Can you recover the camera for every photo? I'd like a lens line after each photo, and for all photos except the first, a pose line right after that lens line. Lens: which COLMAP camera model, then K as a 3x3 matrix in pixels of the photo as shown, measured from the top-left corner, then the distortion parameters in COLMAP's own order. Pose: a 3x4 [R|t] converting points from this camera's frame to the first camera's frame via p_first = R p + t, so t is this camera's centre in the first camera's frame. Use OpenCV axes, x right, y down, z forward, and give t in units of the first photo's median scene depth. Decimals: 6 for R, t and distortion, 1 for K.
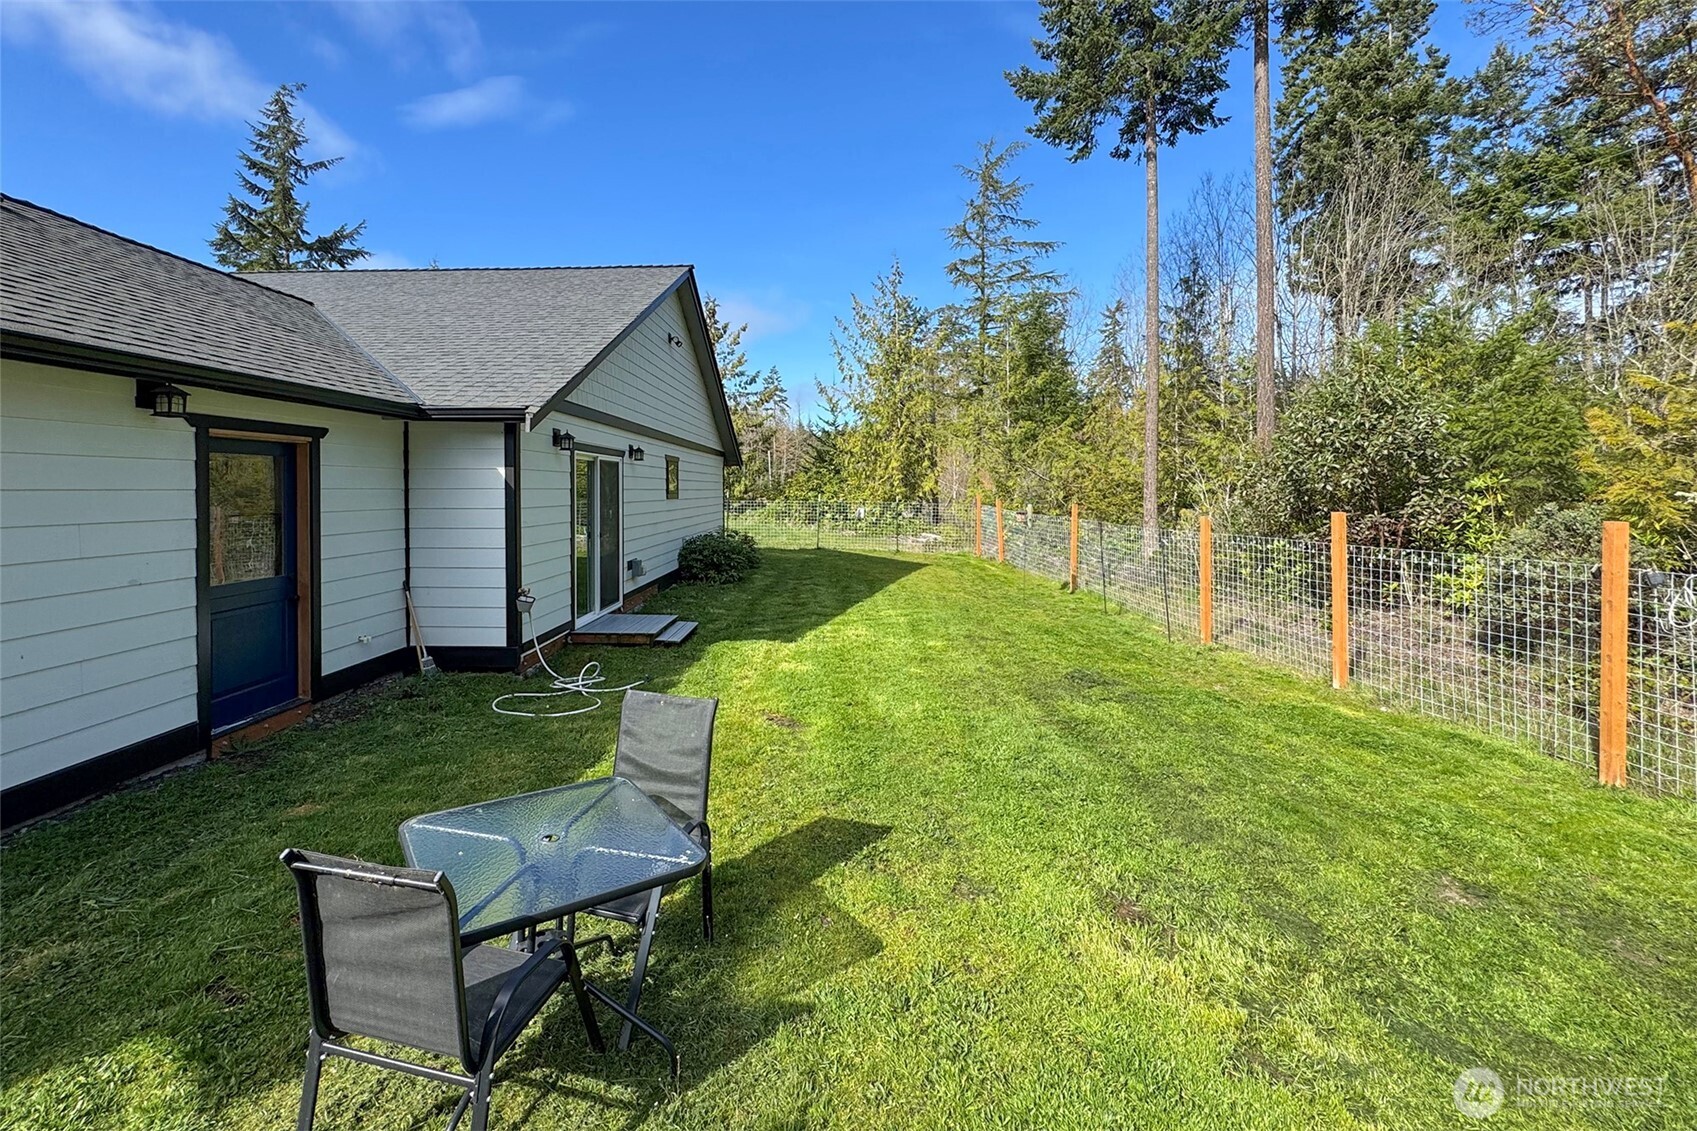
lens RADIAL K [[649.1, 0, 920.5], [0, 649.1, 478.3], [0, 0, 1]] dist [-0.002656, -0.000070]
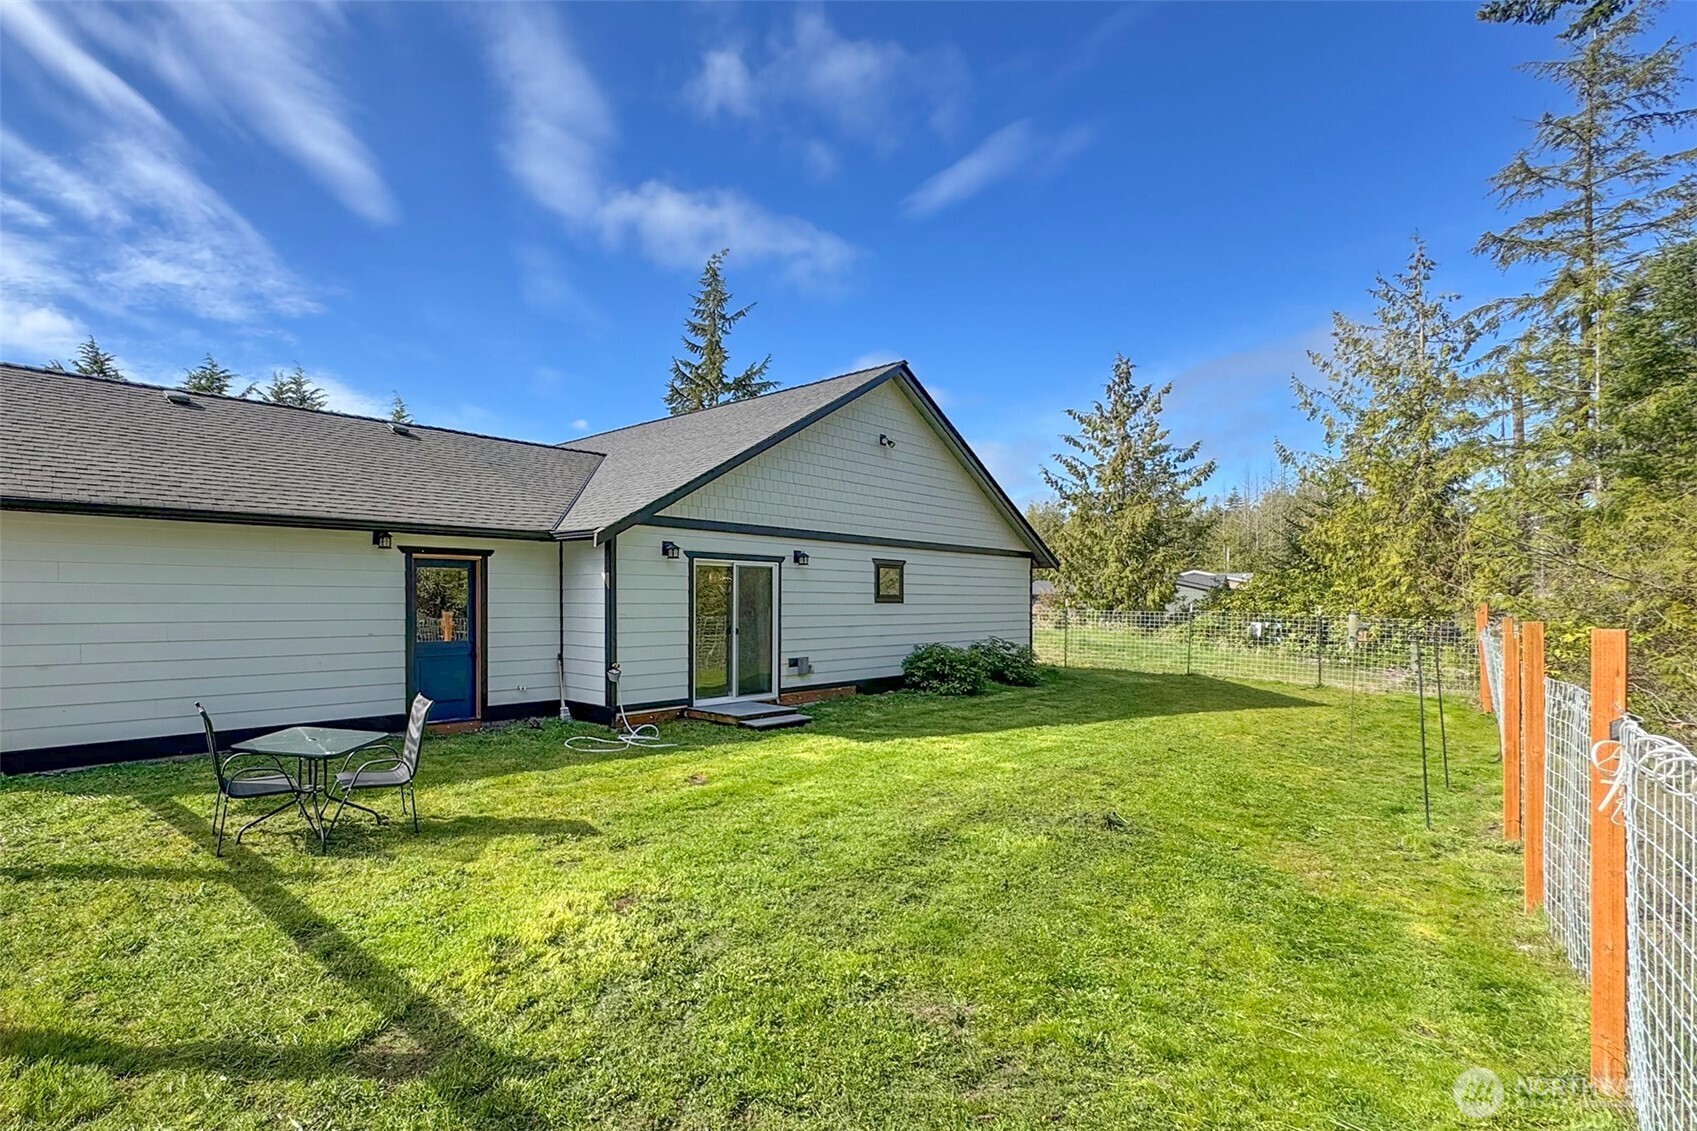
lens RADIAL K [[831.0, 0, 852.9], [0, 831.0, 582.6], [0, 0, 1]] dist [-0.002172, -0.001001]
pose [[0.767341, -0.013411, -0.641099, 0.510391], [0.011008, 0.999909, -0.007742, 0.013321], [0.641145, -0.001116, 0.767419, 0.004549]]
